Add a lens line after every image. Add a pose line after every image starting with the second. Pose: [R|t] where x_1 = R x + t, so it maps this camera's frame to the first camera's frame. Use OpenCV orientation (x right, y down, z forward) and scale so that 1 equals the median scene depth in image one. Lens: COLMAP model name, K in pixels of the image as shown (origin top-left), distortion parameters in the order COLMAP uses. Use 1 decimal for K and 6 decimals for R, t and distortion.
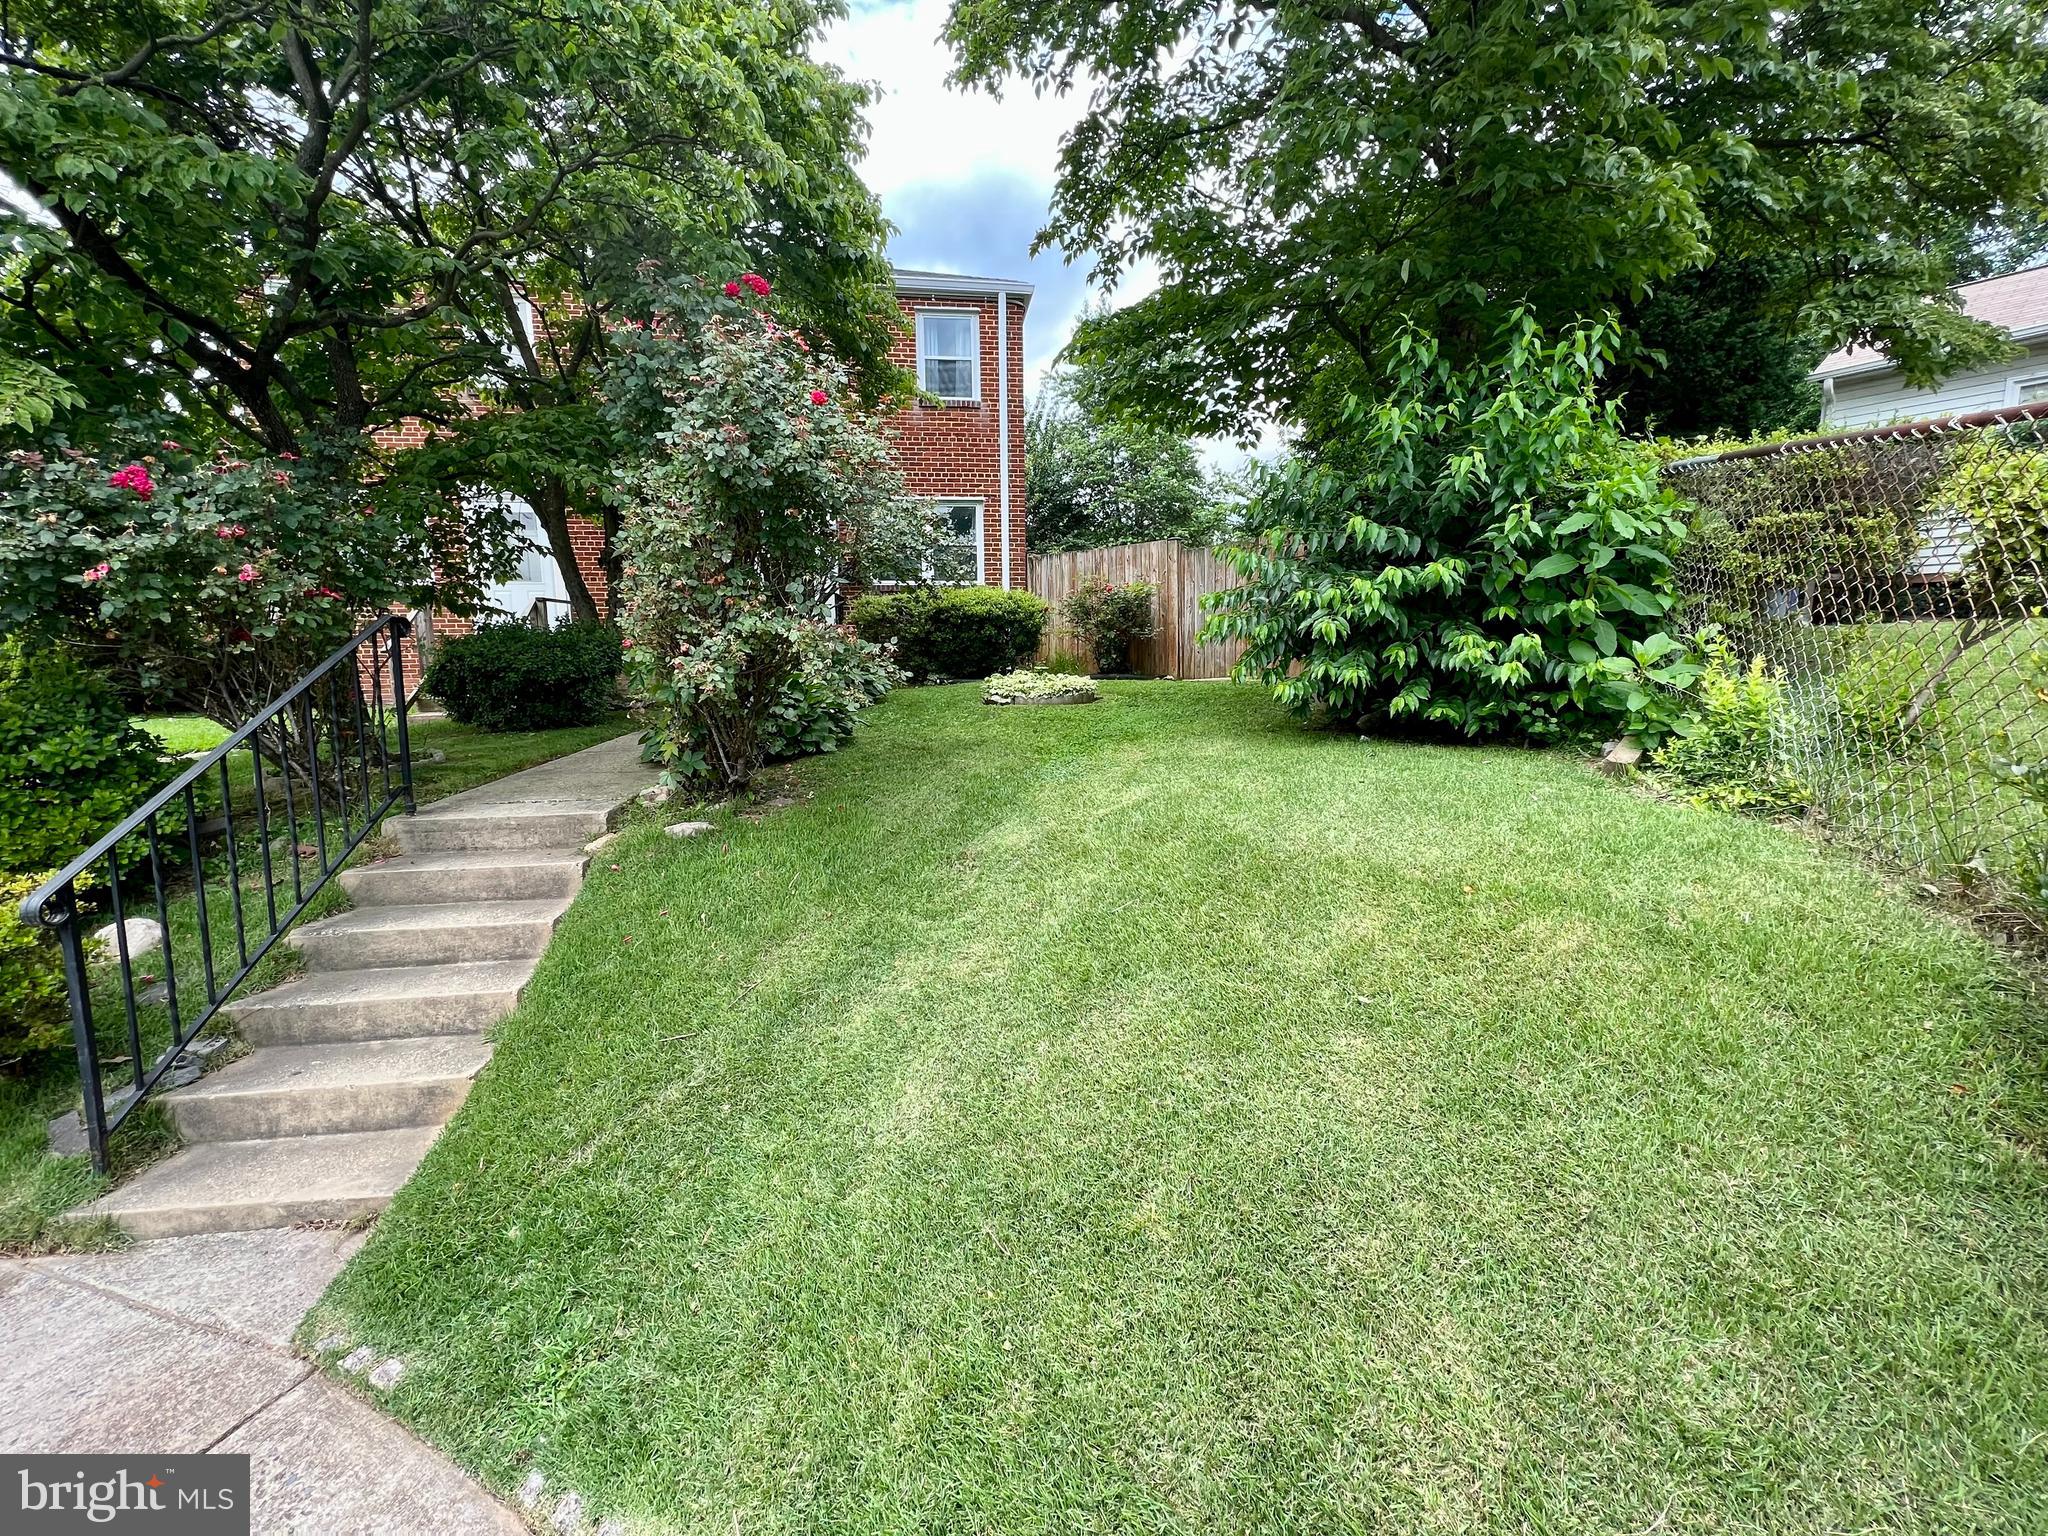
lens RADIAL K [[831.5, 0, 1029.5], [0, 831.5, 770.9], [0, 0, 1]] dist [-0.000228, 0.000474]
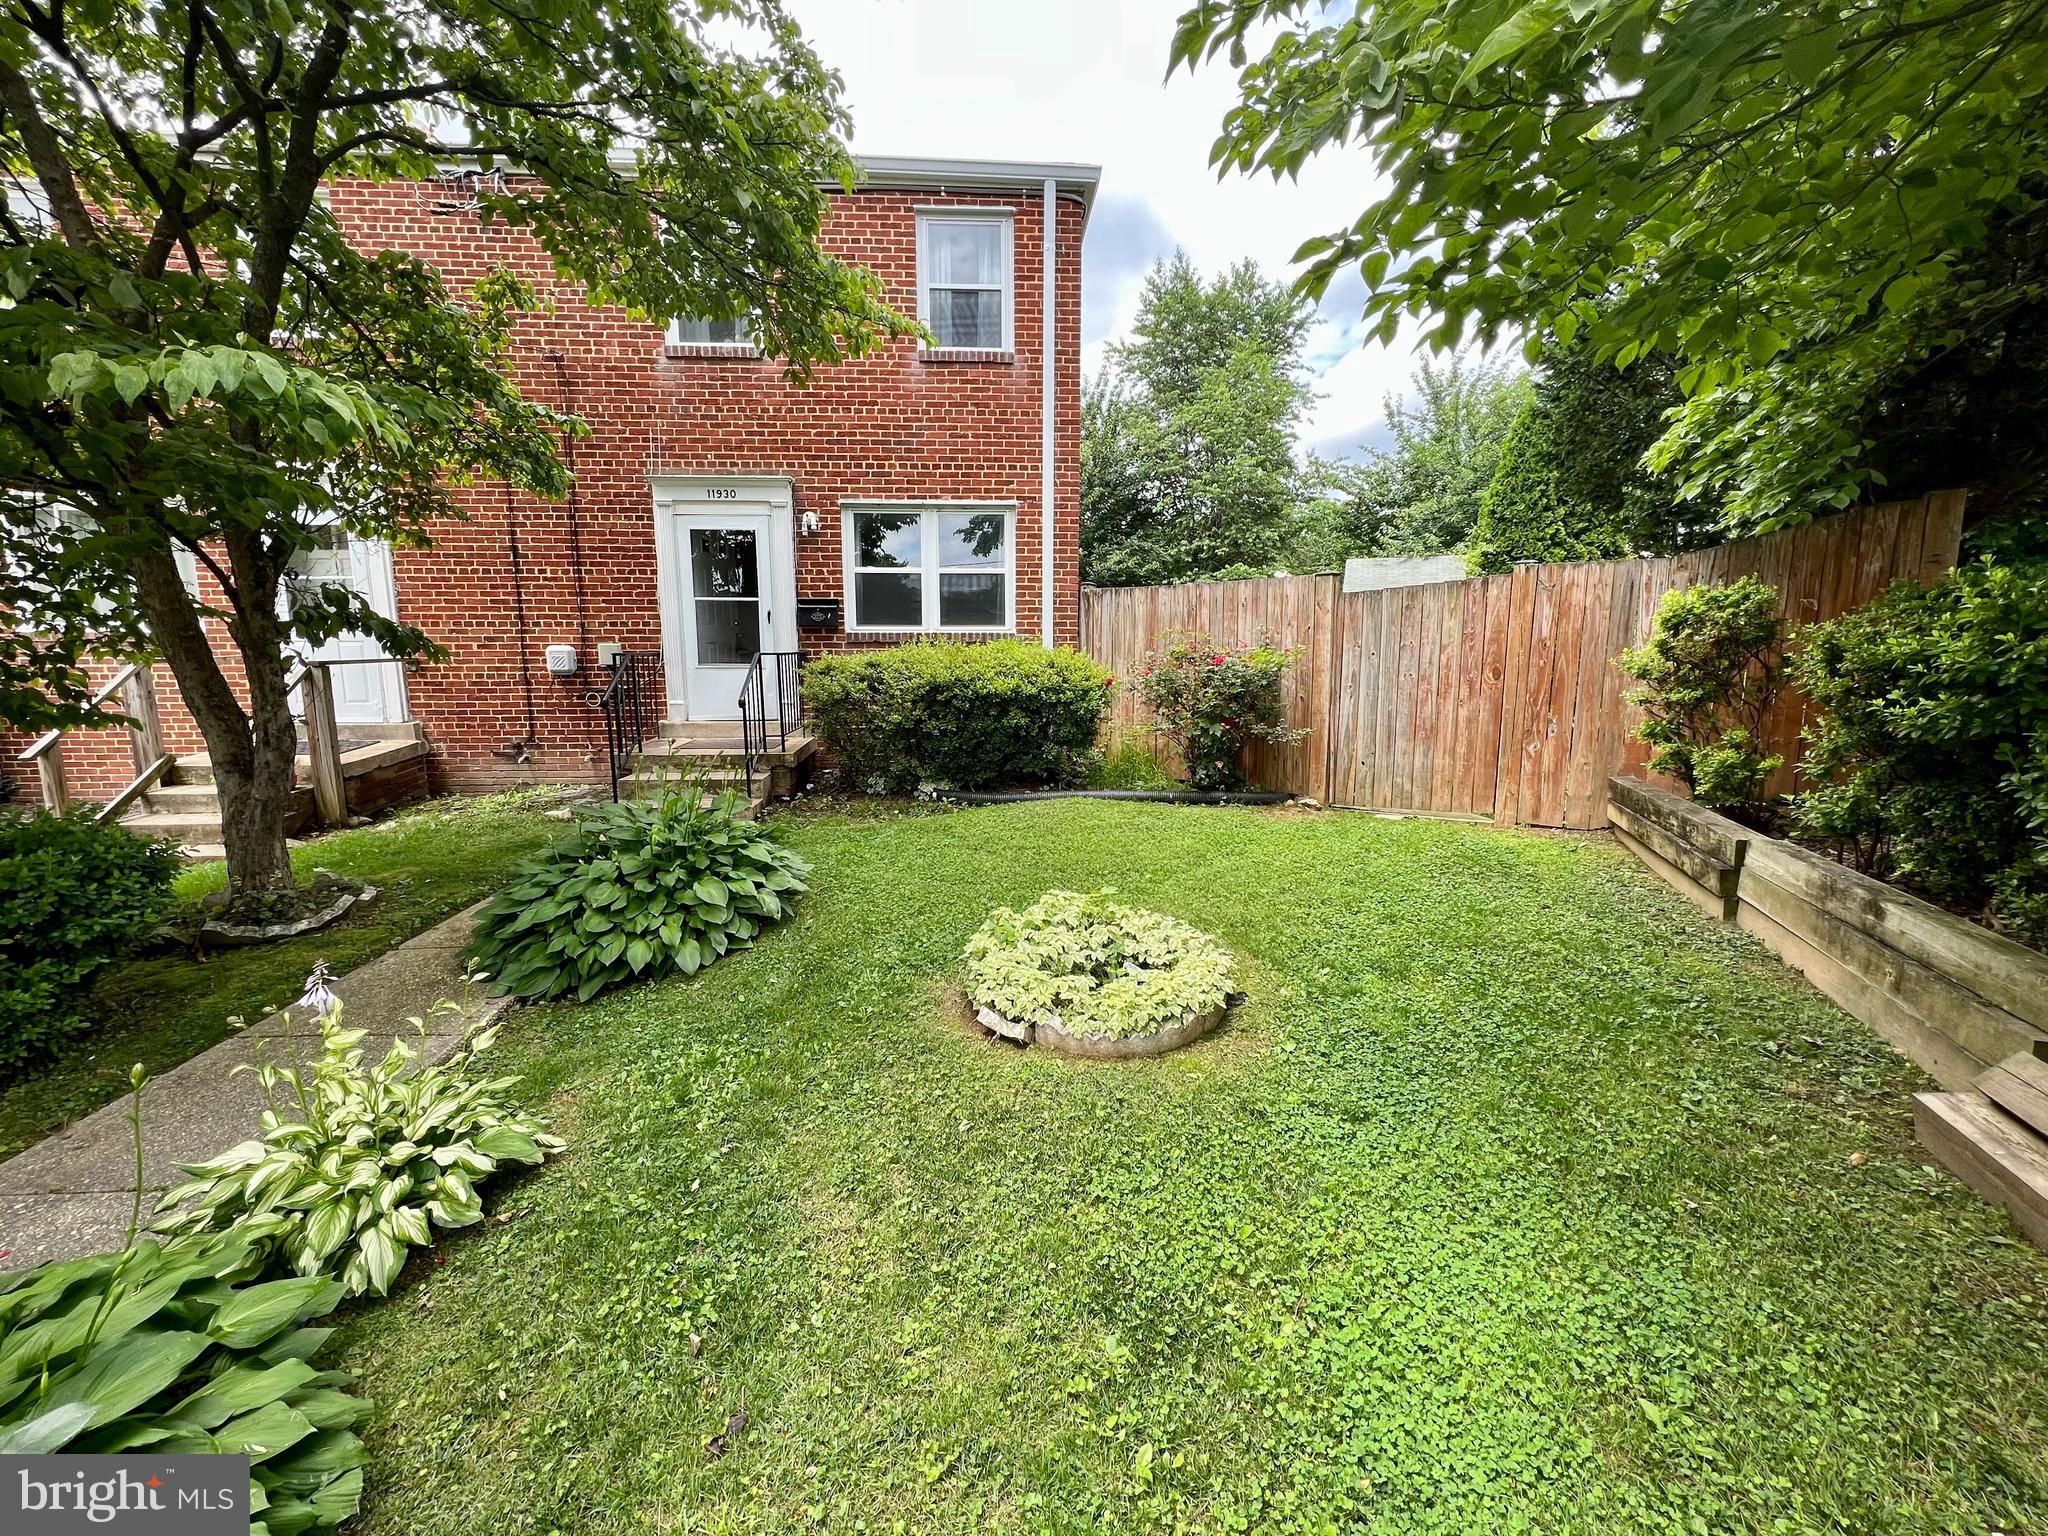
lens RADIAL K [[831.5, 0, 1029.5], [0, 831.5, 770.9], [0, 0, 1]] dist [-0.000228, 0.000474]
pose [[0.997767, 0.020434, -0.063584, 0.001469], [-0.019760, 0.999742, 0.011212, -0.127317], [0.063797, -0.009931, 0.997914, 0.354321]]
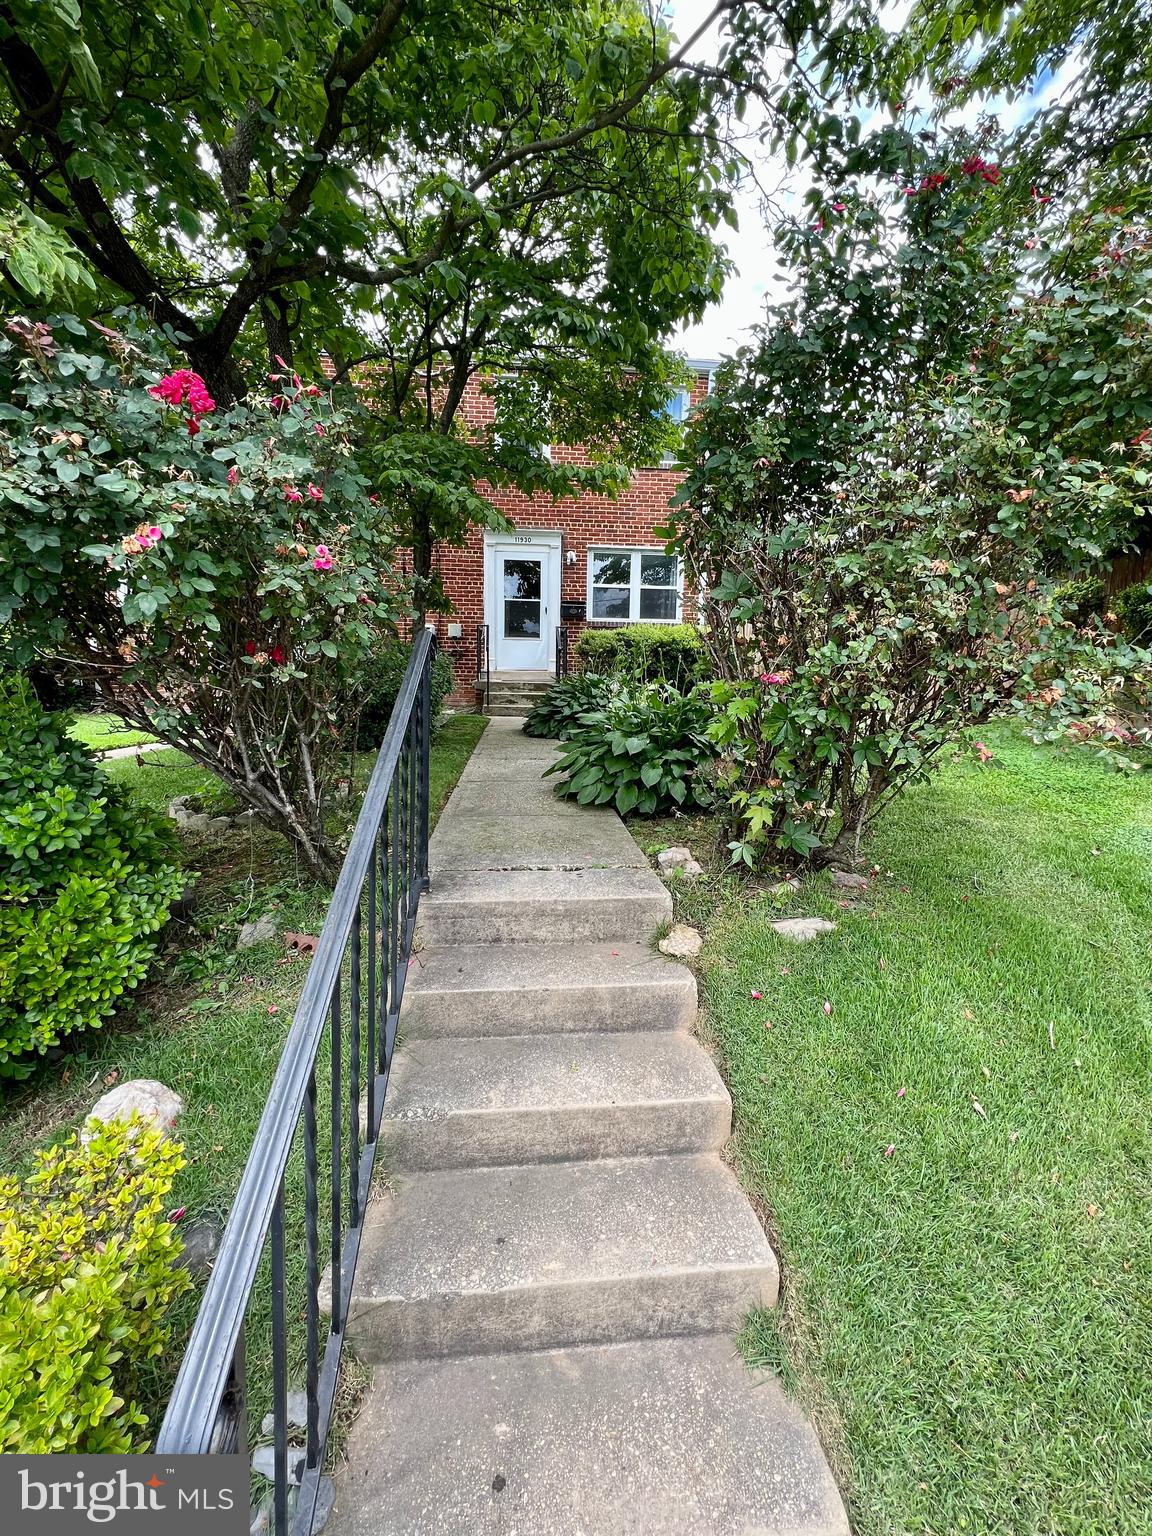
lens RADIAL K [[623.6, 0, 576.0], [0, 623.6, 768.0], [0, 0, 1]] dist [-0.000228, 0.000474]
pose [[0.998832, 0.032433, -0.035802, -0.173990], [-0.032320, 0.999471, 0.003745, -0.020222], [0.035904, -0.002583, 0.999352, 0.126214]]
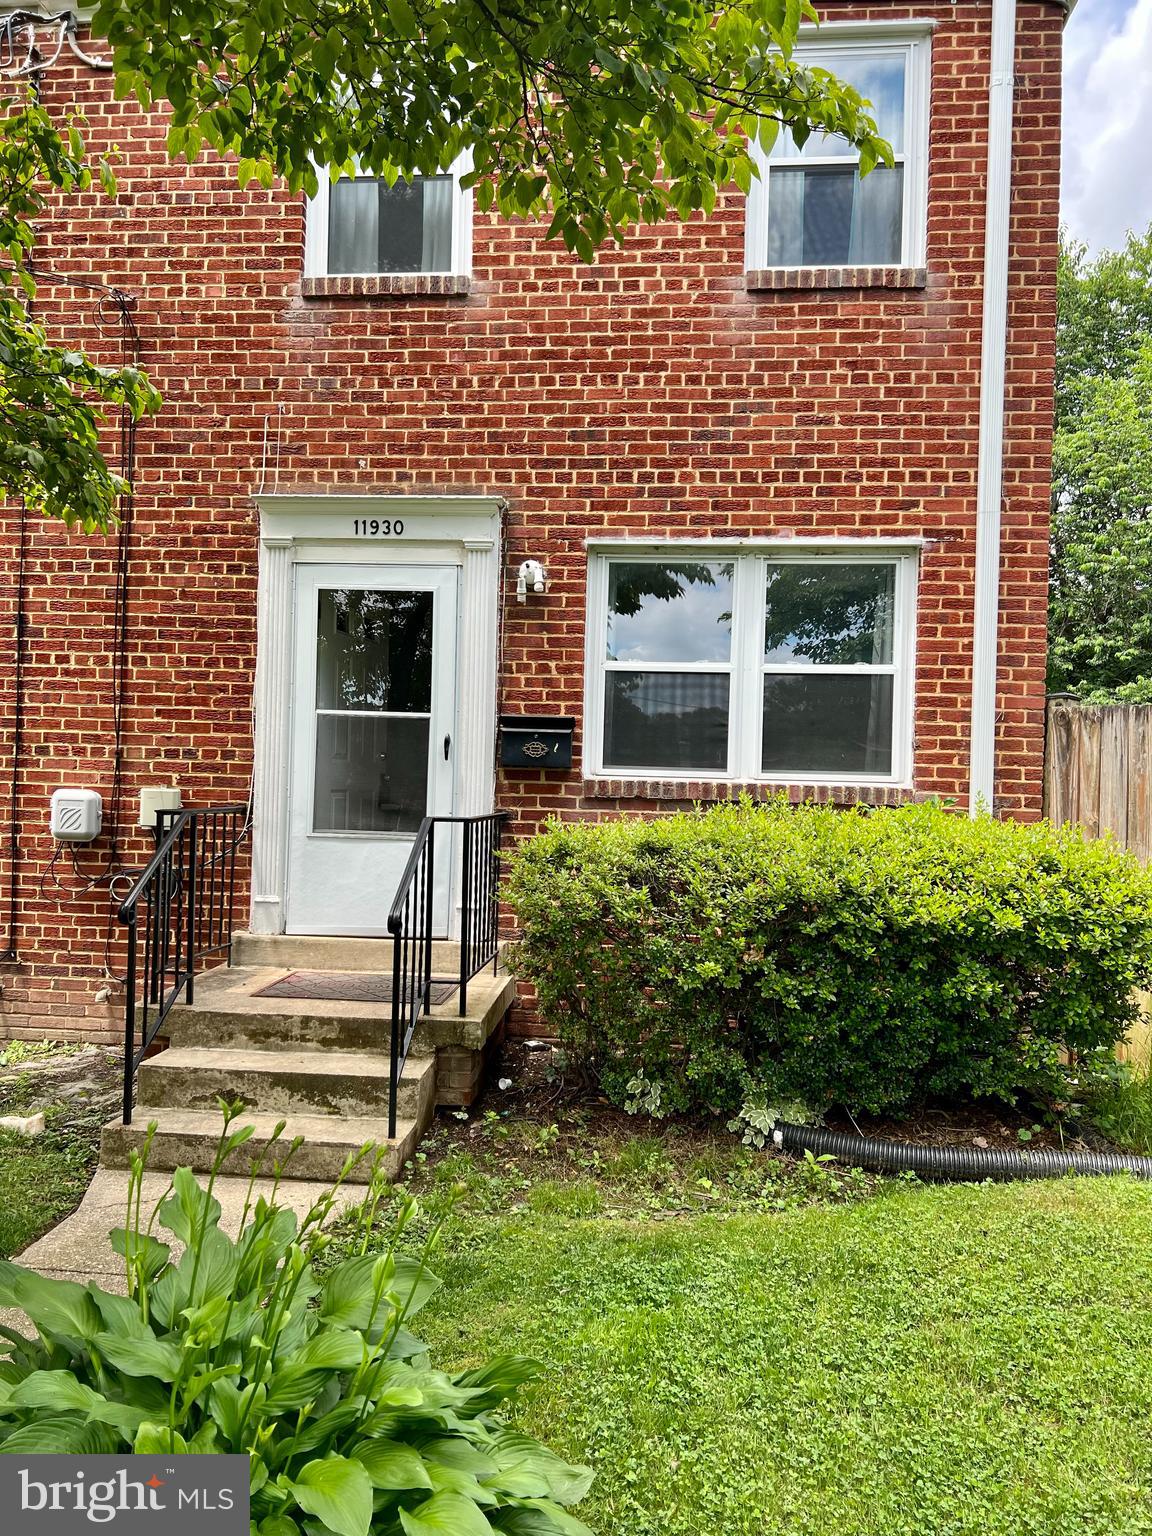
lens RADIAL K [[1172.2, 0, 571.4], [0, 1172.2, 776.8], [0, 0, 1]] dist [0.064471, -0.083973]
pose [[0.974969, 0.036453, -0.219332, -0.088928], [-0.068730, 0.987566, -0.141383, -0.159347], [0.211451, 0.152919, 0.965352, 0.534923]]
